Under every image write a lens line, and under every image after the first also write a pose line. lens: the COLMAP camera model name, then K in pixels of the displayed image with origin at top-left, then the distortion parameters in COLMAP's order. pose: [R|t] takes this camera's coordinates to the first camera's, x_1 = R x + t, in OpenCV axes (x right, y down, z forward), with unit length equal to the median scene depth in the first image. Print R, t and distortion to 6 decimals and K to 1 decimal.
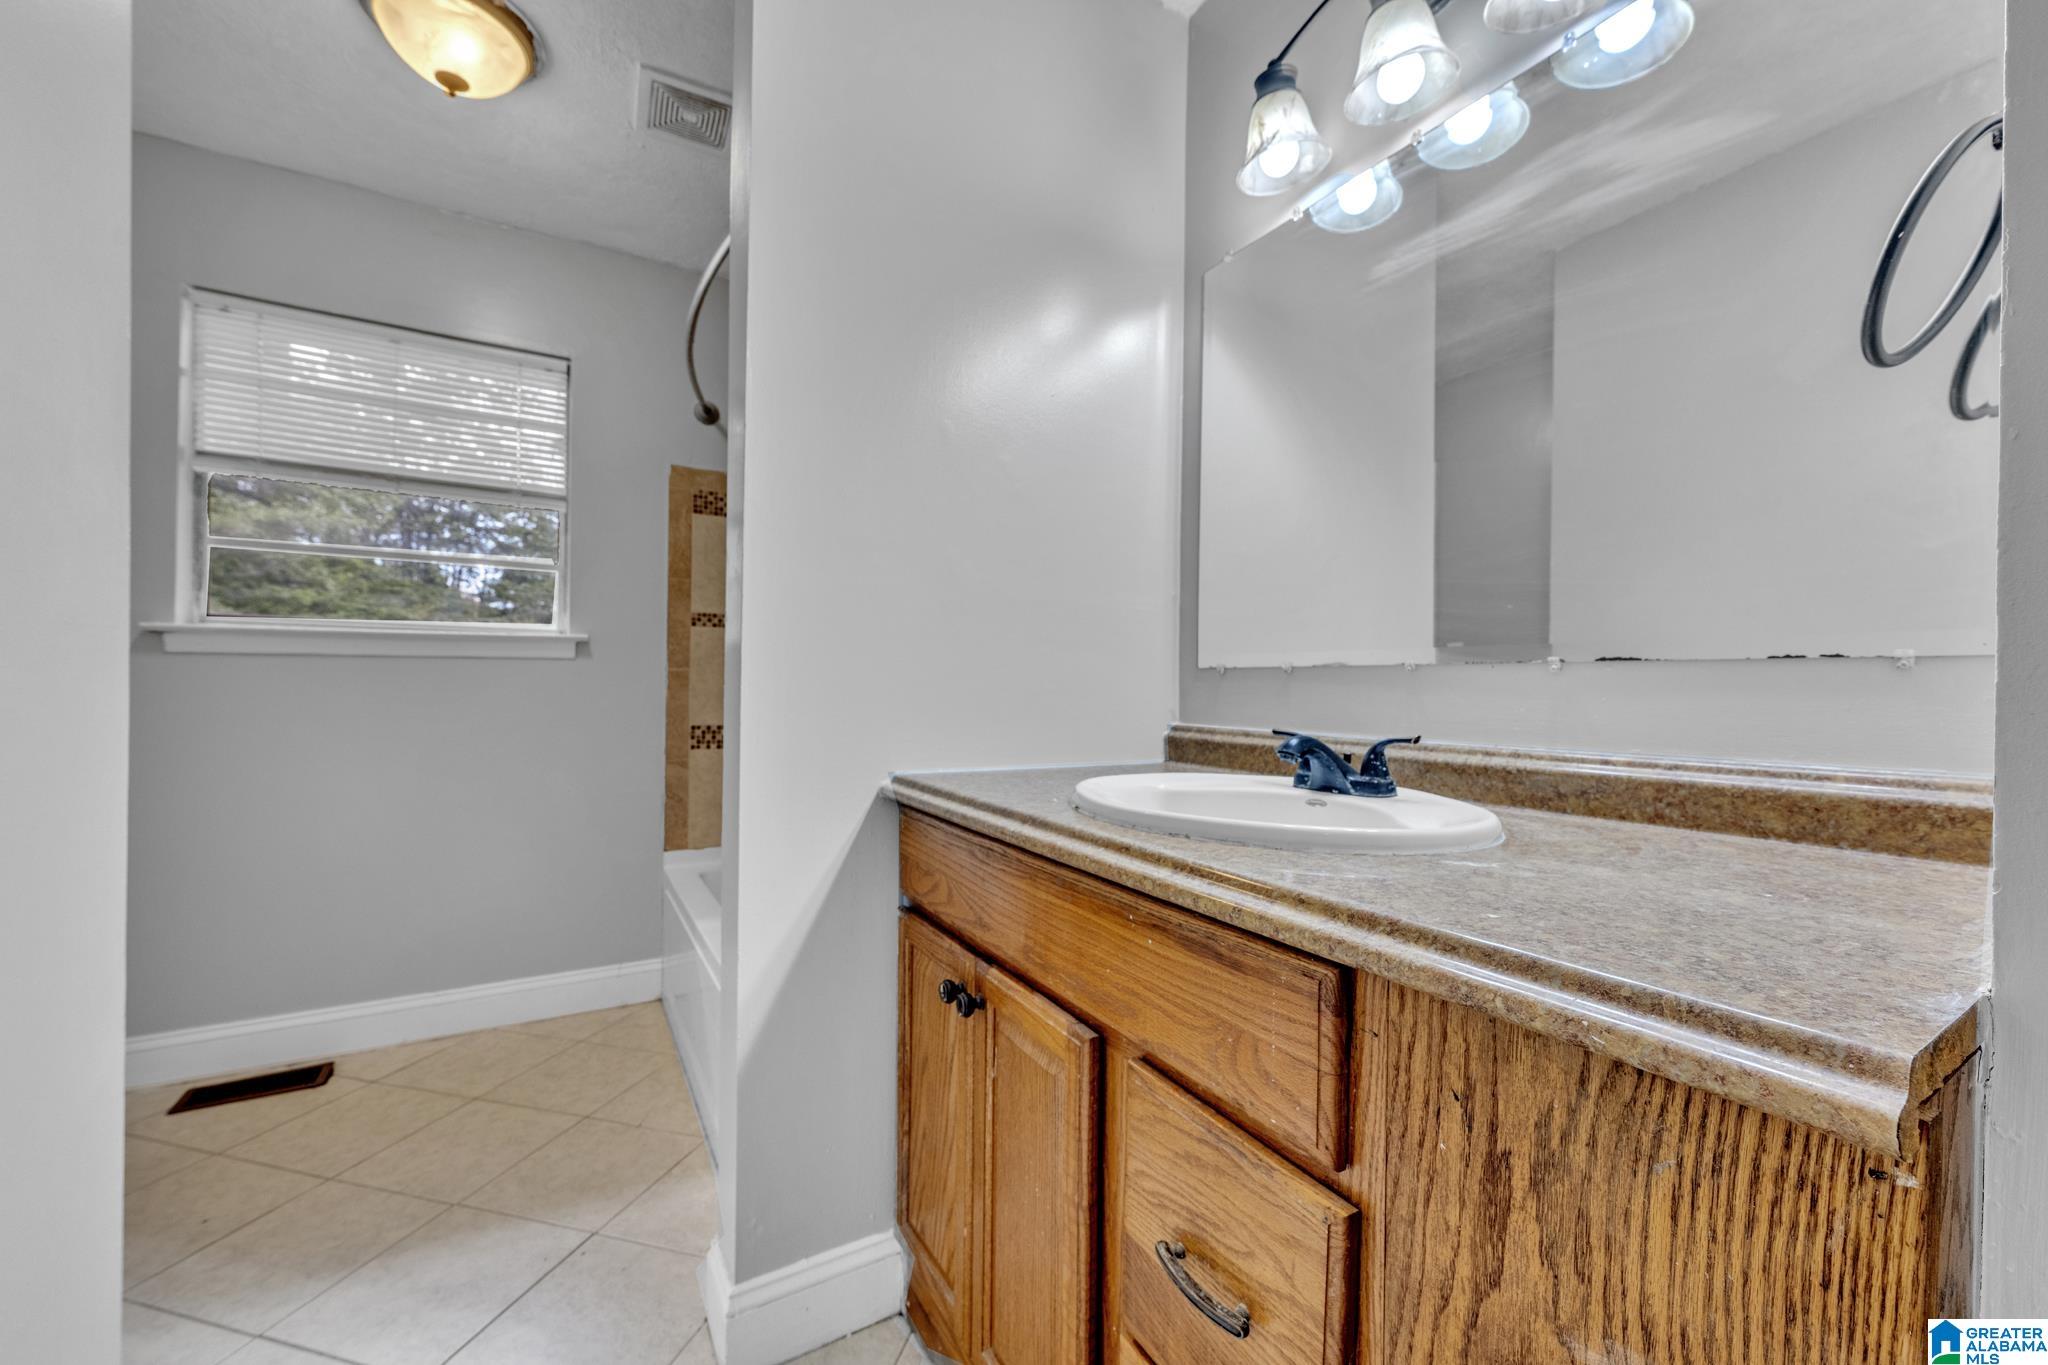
lens RADIAL K [[806.6, 0, 1022.3], [0, 806.6, 690.7], [0, 0, 1]] dist [-0.000087, 0.000022]
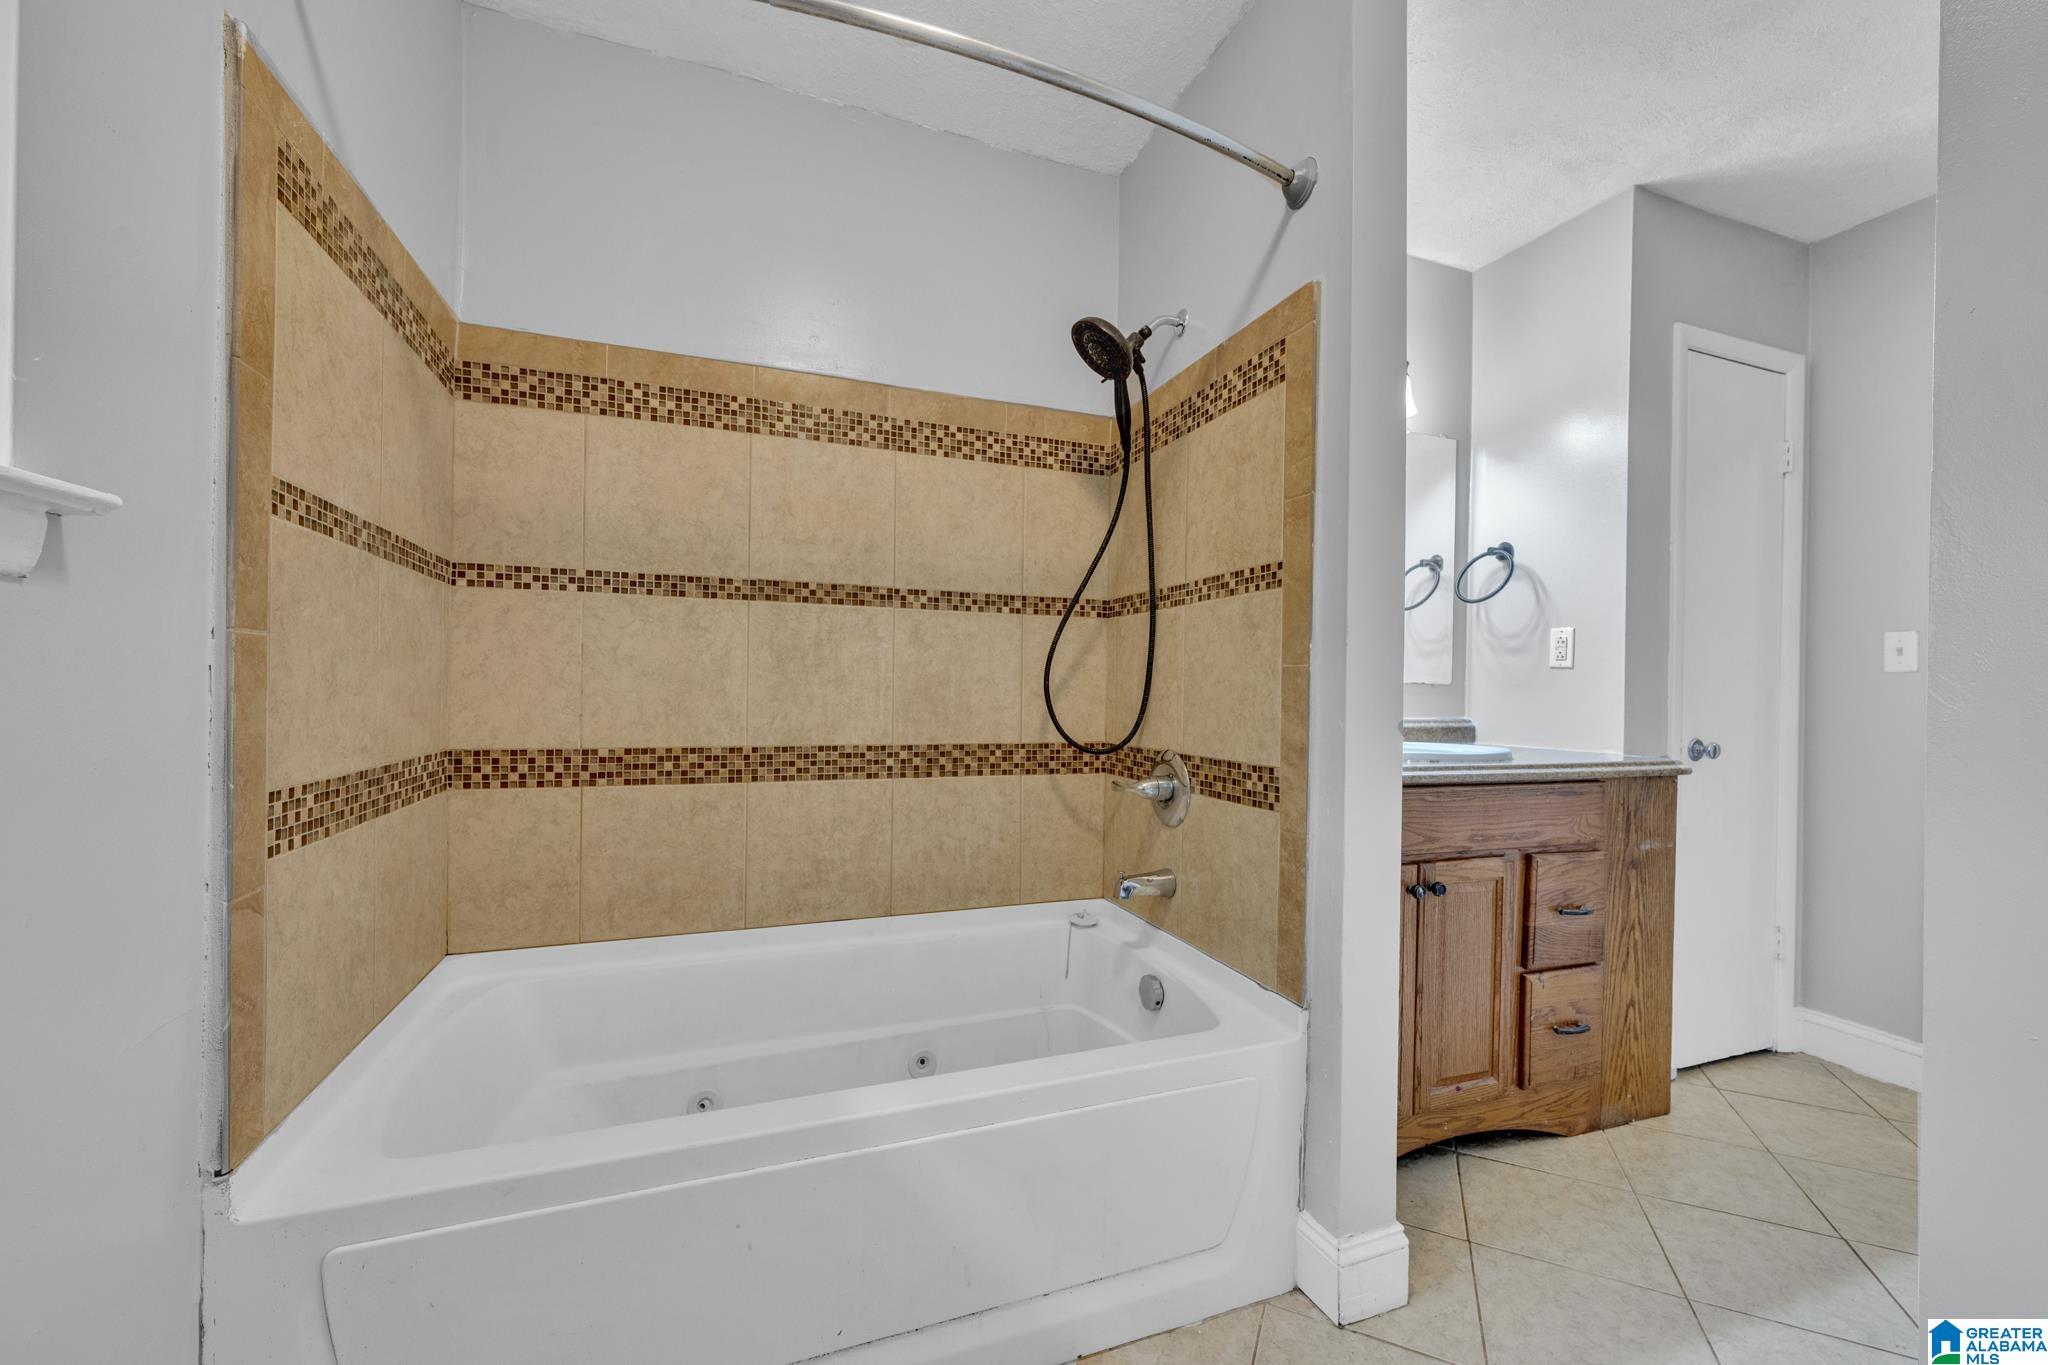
lens RADIAL K [[806.6, 0, 1022.3], [0, 806.6, 690.7], [0, 0, 1]] dist [-0.000087, 0.000022]
pose [[0.164322, -0.010585, 0.986350, -3.162998], [-0.009623, 0.999878, 0.012333, -0.044707], [-0.986360, -0.011518, 0.164200, 2.729525]]
